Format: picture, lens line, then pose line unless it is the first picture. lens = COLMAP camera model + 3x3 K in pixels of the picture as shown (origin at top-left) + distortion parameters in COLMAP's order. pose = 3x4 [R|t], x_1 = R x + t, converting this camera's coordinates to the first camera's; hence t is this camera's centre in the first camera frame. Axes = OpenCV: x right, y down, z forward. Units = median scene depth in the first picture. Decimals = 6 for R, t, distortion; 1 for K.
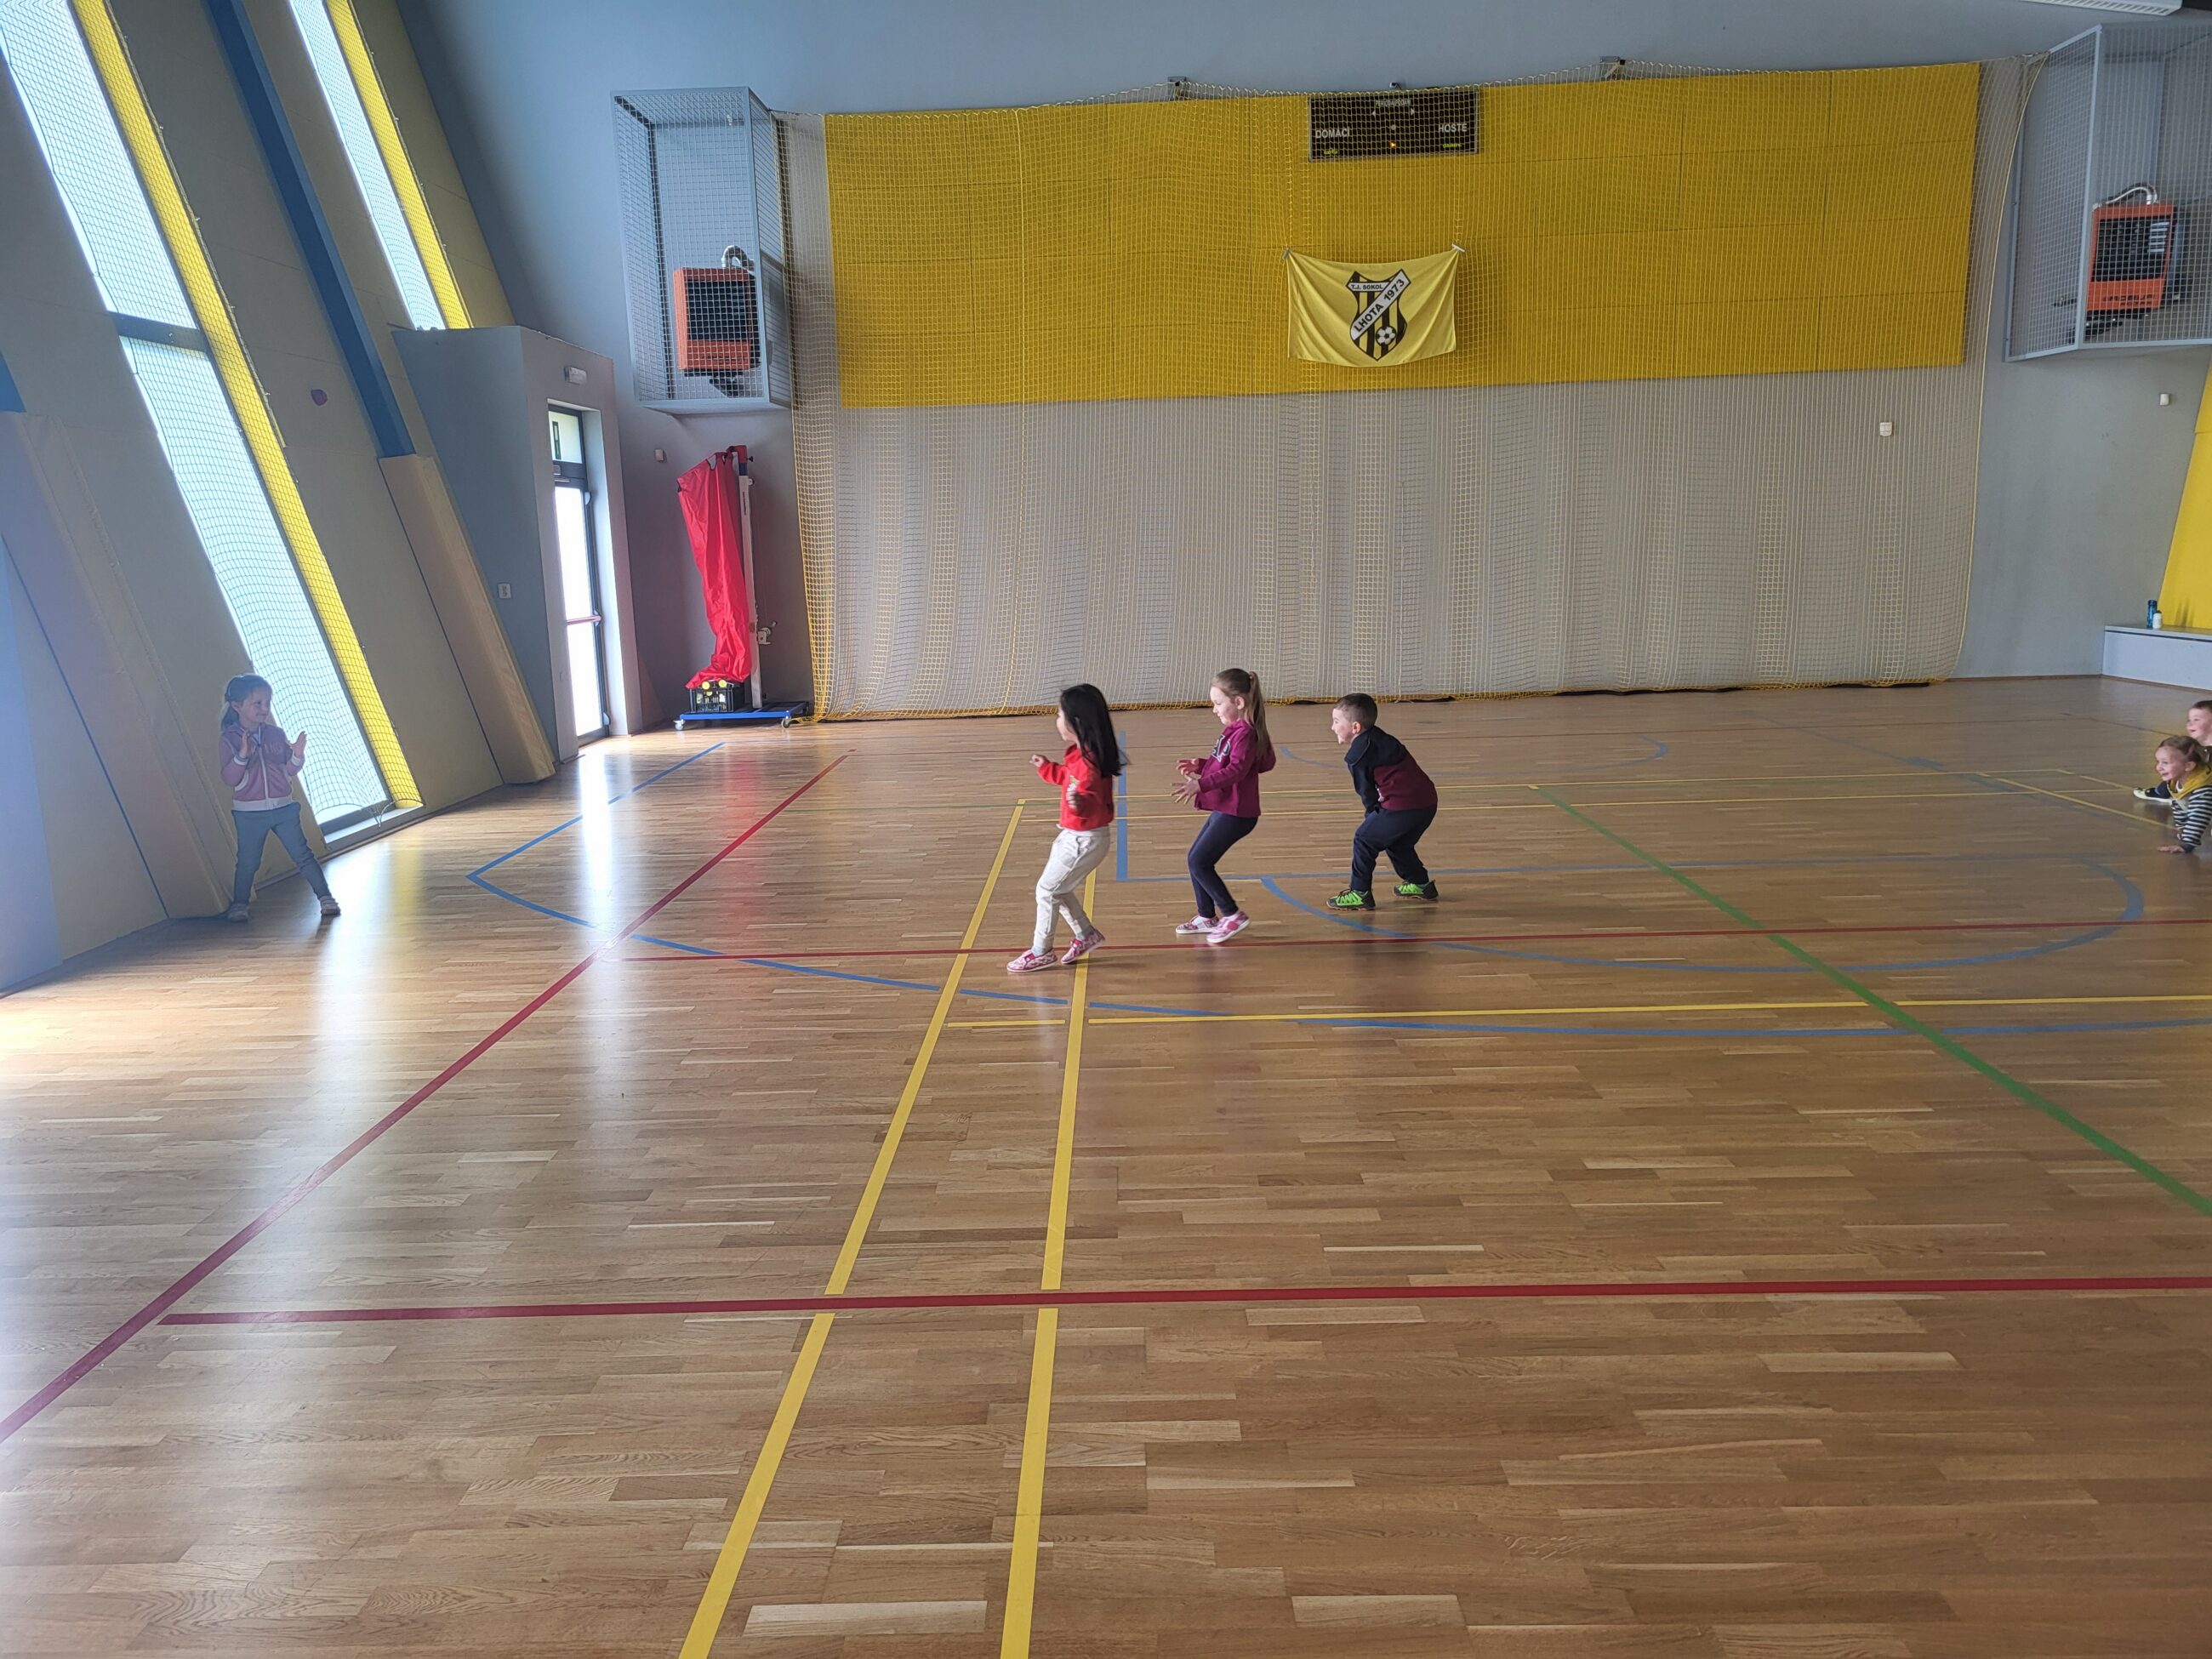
lens RADIAL K [[1676.8, 0, 1058.5], [0, 1676.8, 813.0], [0, 0, 1]] dist [0.049387, -0.042566]
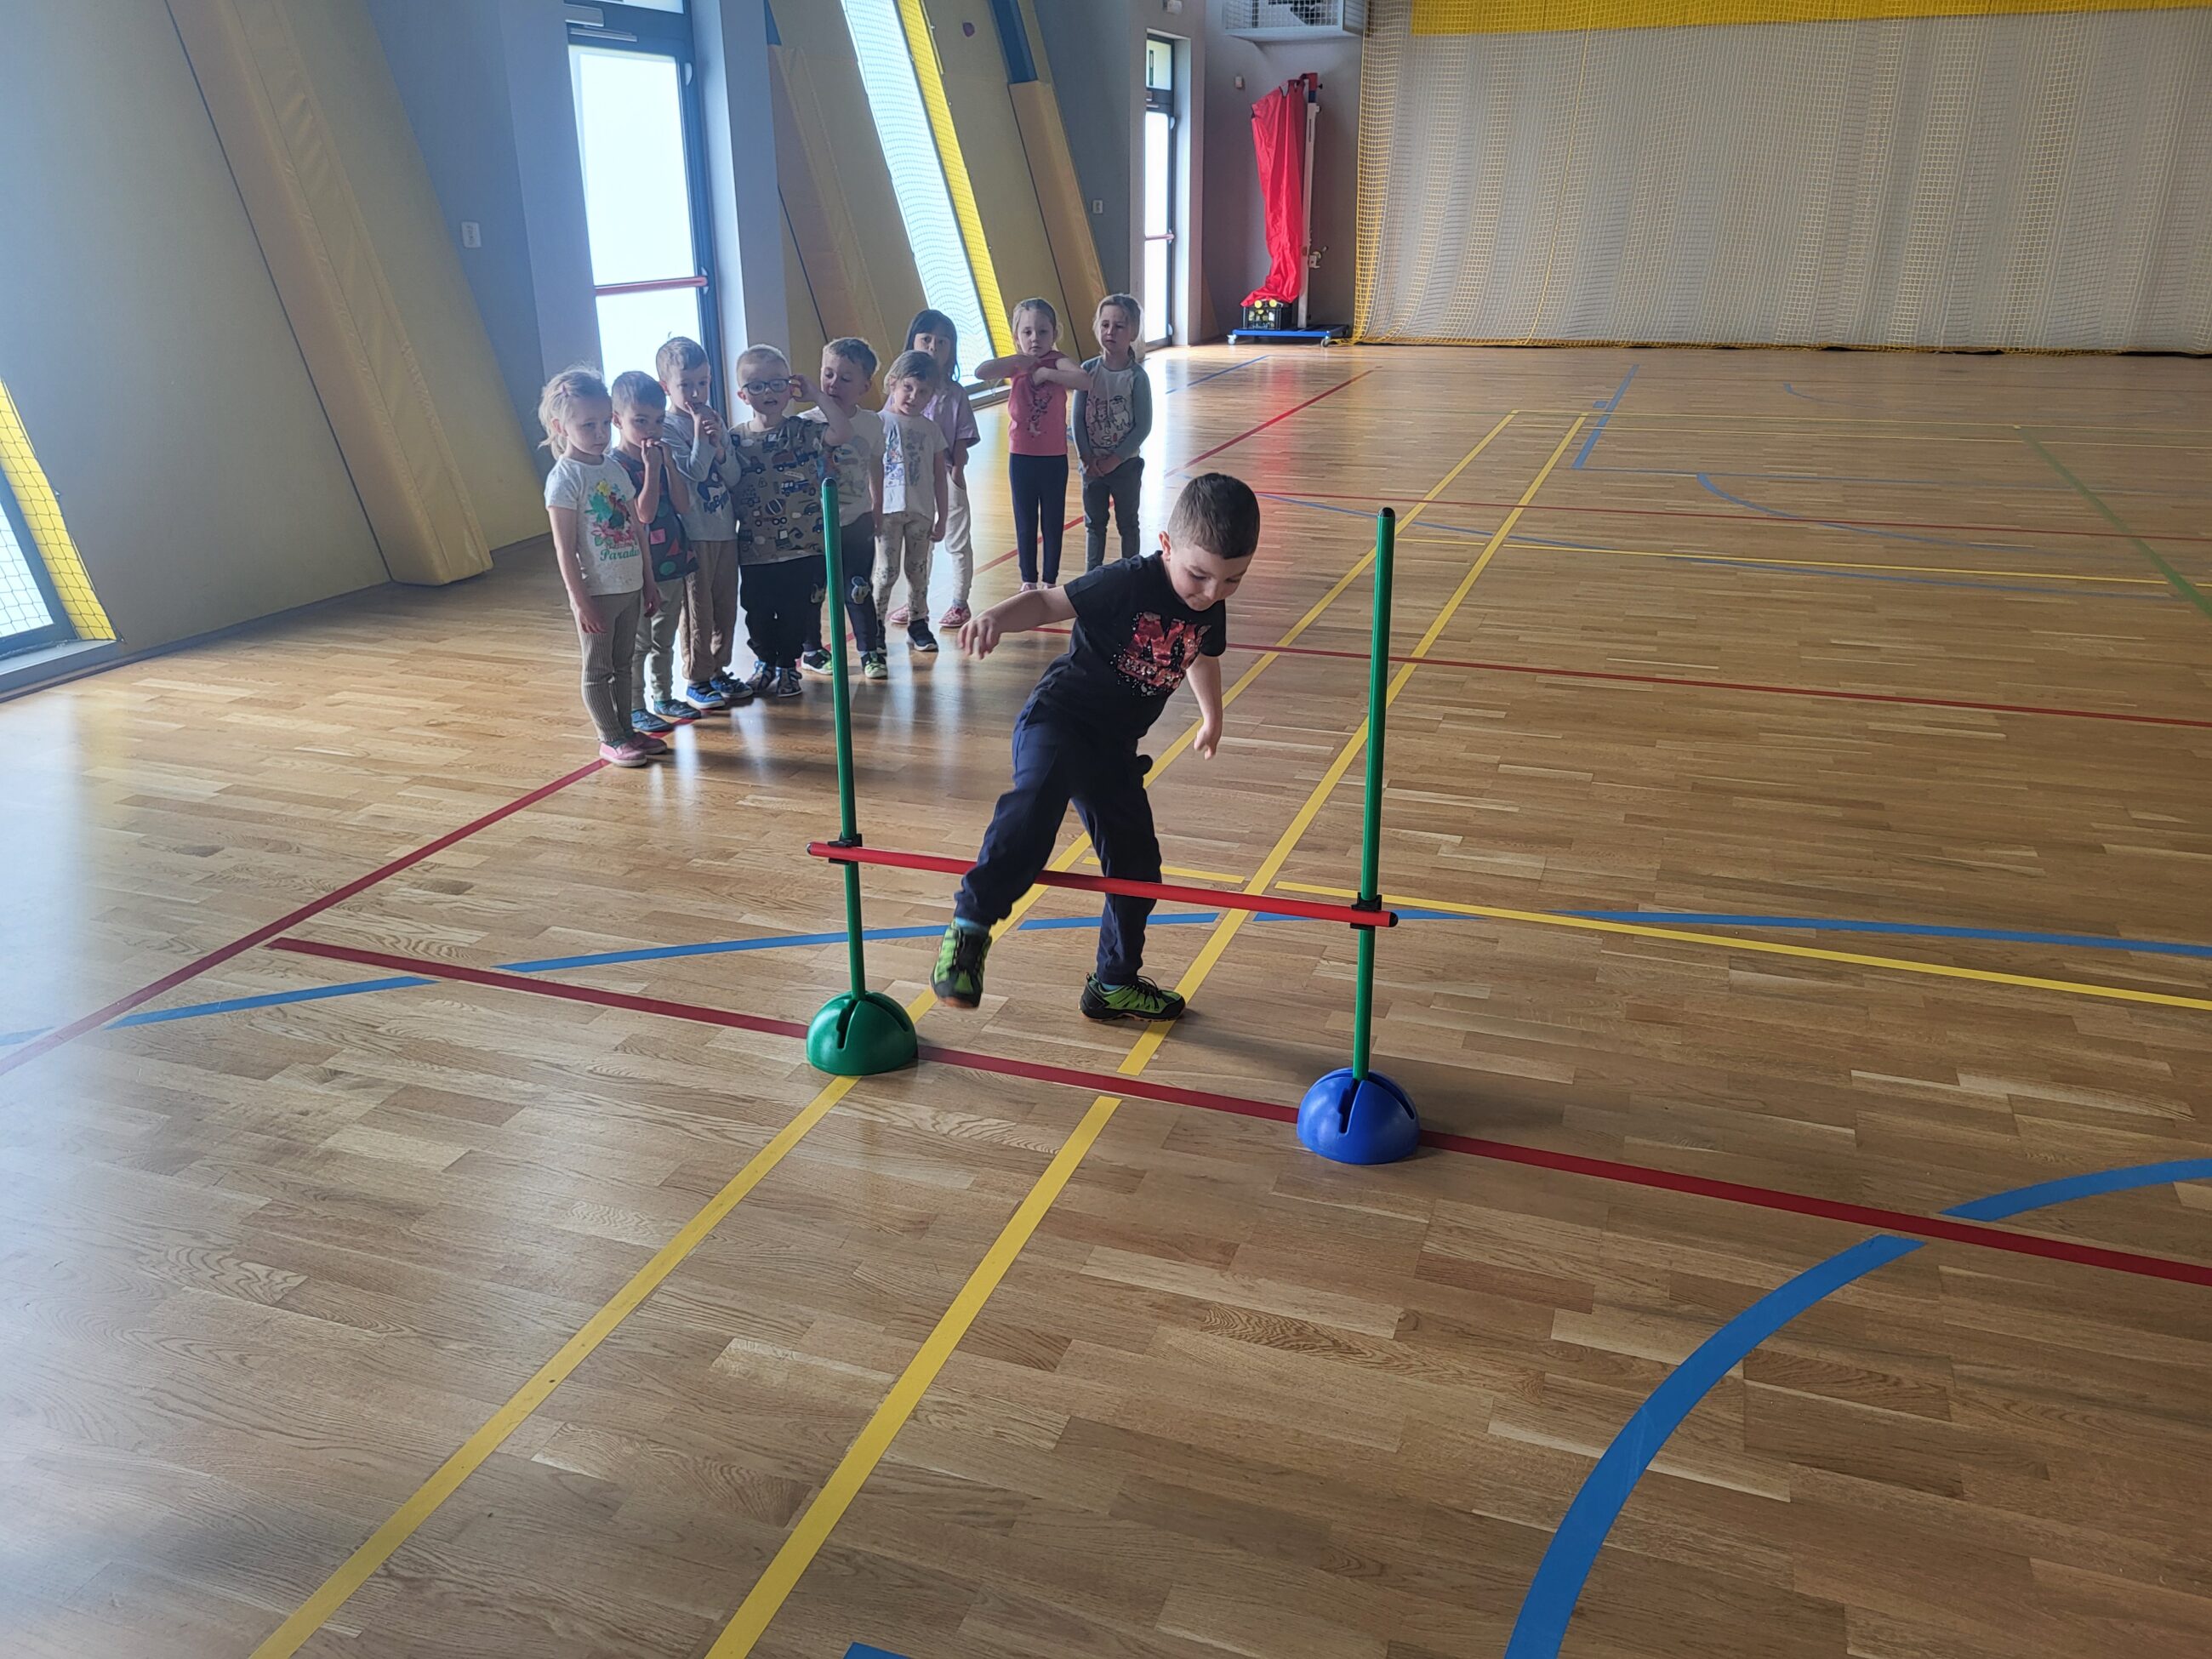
lens RADIAL K [[1669.3, 0, 1092.4], [0, 1669.3, 822.1], [0, 0, 1]] dist [0.052415, -0.042618]
pose [[0.952014, 0.134364, -0.274983, 0.069243], [-0.075670, 0.973918, 0.213909, 0.052698], [0.296553, -0.182836, 0.937351, -0.257886]]
